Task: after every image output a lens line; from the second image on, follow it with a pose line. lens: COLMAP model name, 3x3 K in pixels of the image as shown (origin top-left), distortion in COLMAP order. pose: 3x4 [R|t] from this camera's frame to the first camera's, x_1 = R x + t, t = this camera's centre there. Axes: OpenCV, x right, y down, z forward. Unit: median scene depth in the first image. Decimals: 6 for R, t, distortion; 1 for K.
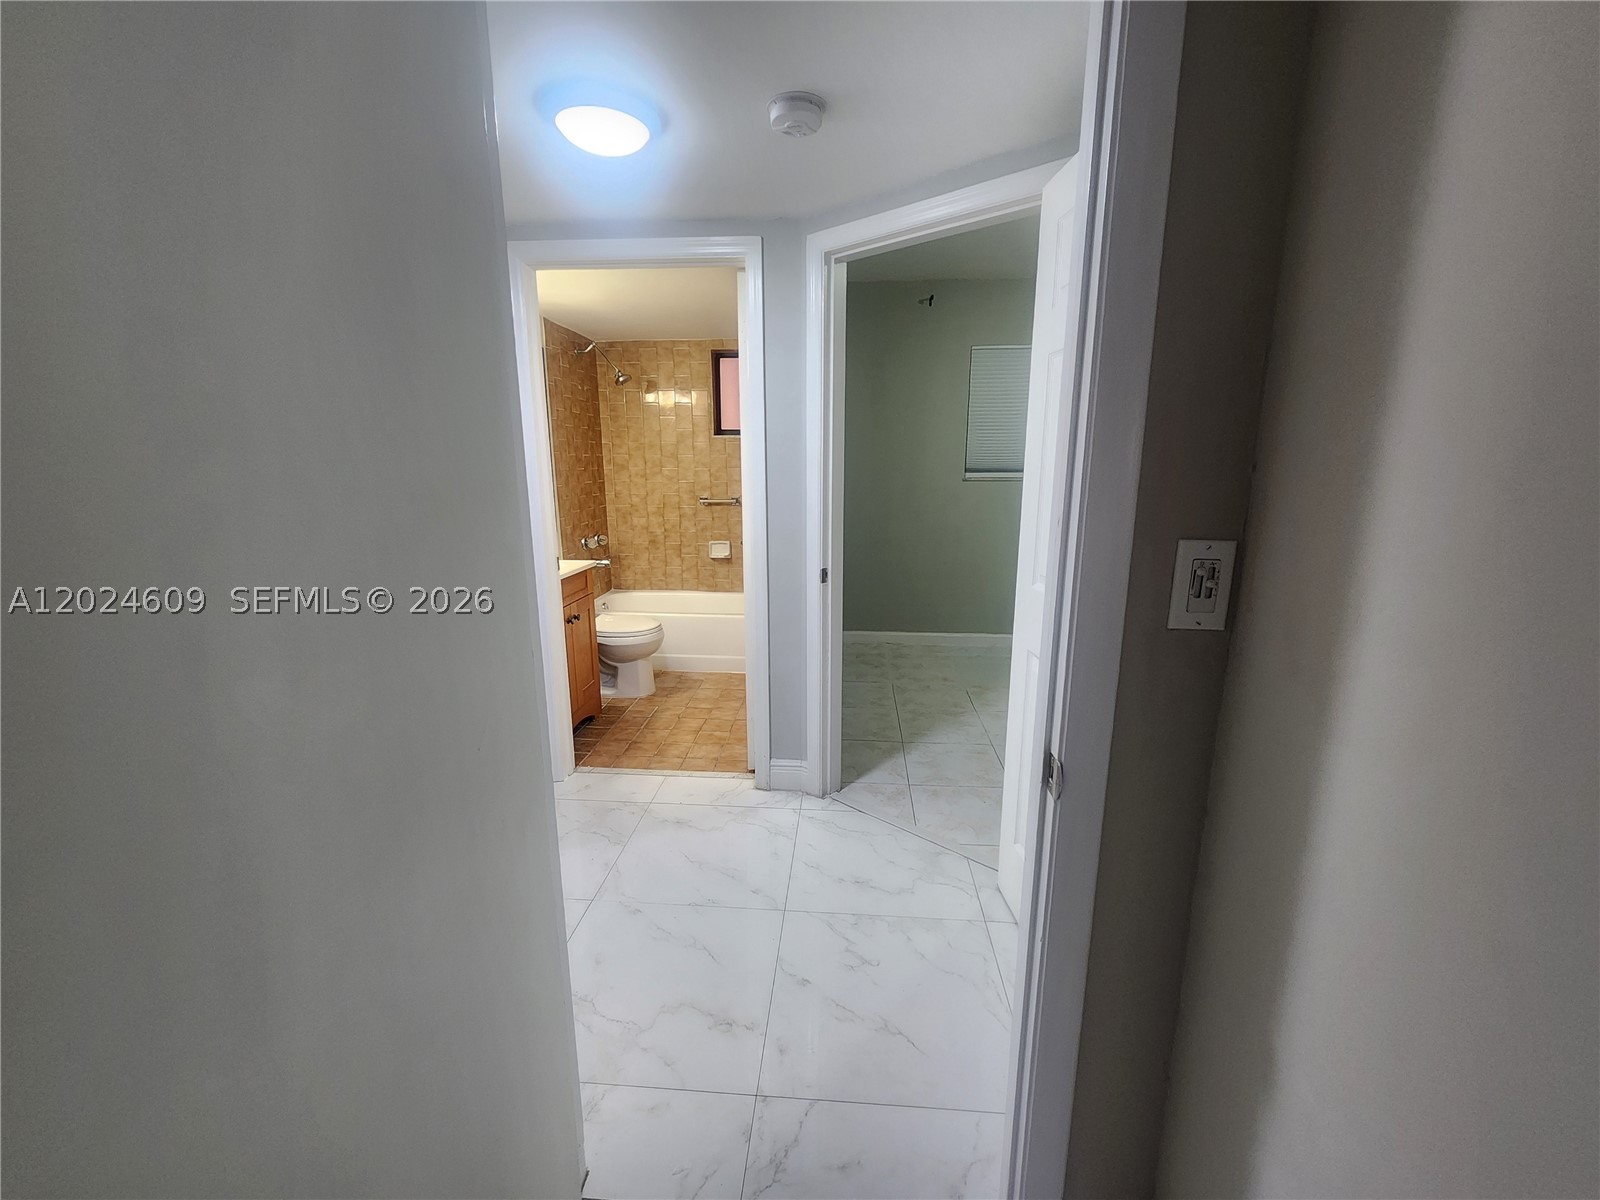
lens RADIAL K [[657.7, 0, 808.3], [0, 657.7, 609.1], [0, 0, 1]] dist [-0.003057, -0.000182]
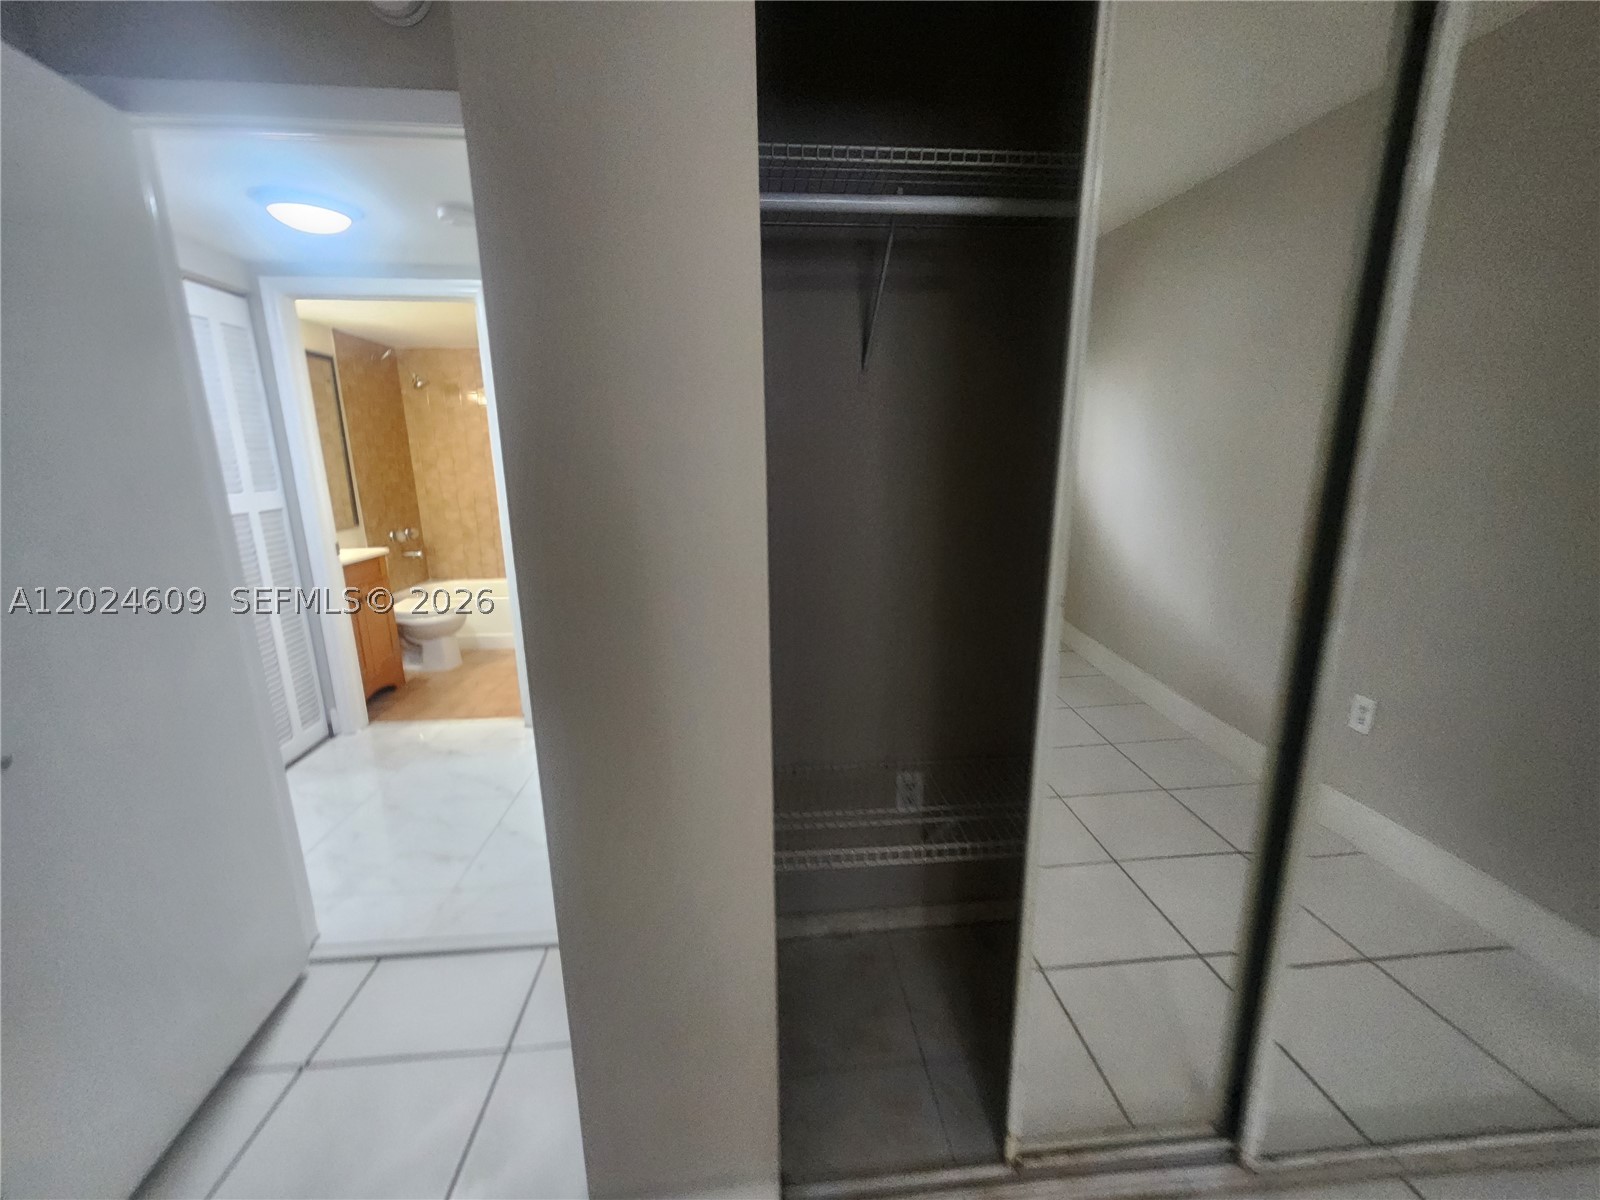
lens RADIAL K [[657.7, 0, 812.2], [0, 657.7, 615.9], [0, 0, 1]] dist [-0.003057, -0.000182]
pose [[0.985009, -0.047613, 0.165801, 0.141107], [0.045041, 0.998800, 0.019239, 0.037262], [-0.166518, -0.011482, 0.985971, -0.164889]]
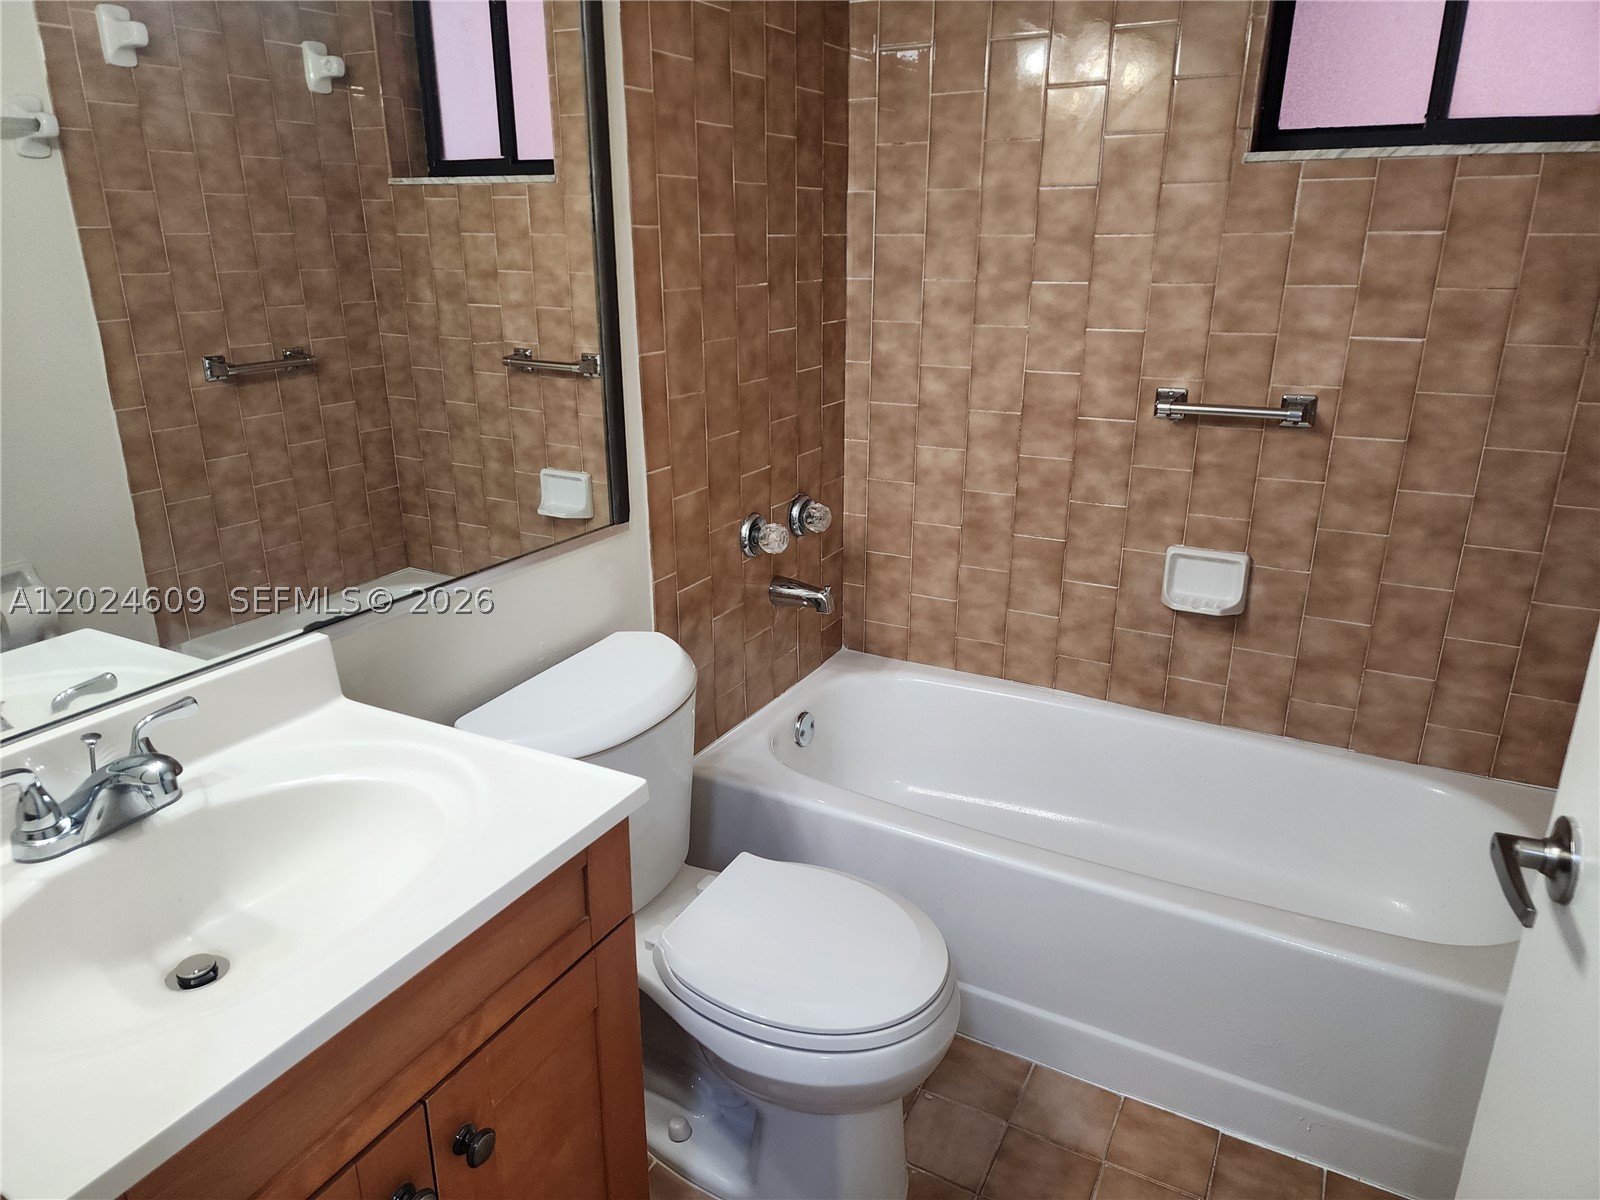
lens RADIAL K [[1090.9, 0, 792.2], [0, 1090.9, 616.5], [0, 0, 1]] dist [0.066231, -0.061952]
pose [[0.912751, 0.131541, -0.386759, -0.113012], [-0.088312, 0.987889, 0.127575, -0.121145], [0.398857, -0.082288, 0.913314, 0.505034]]
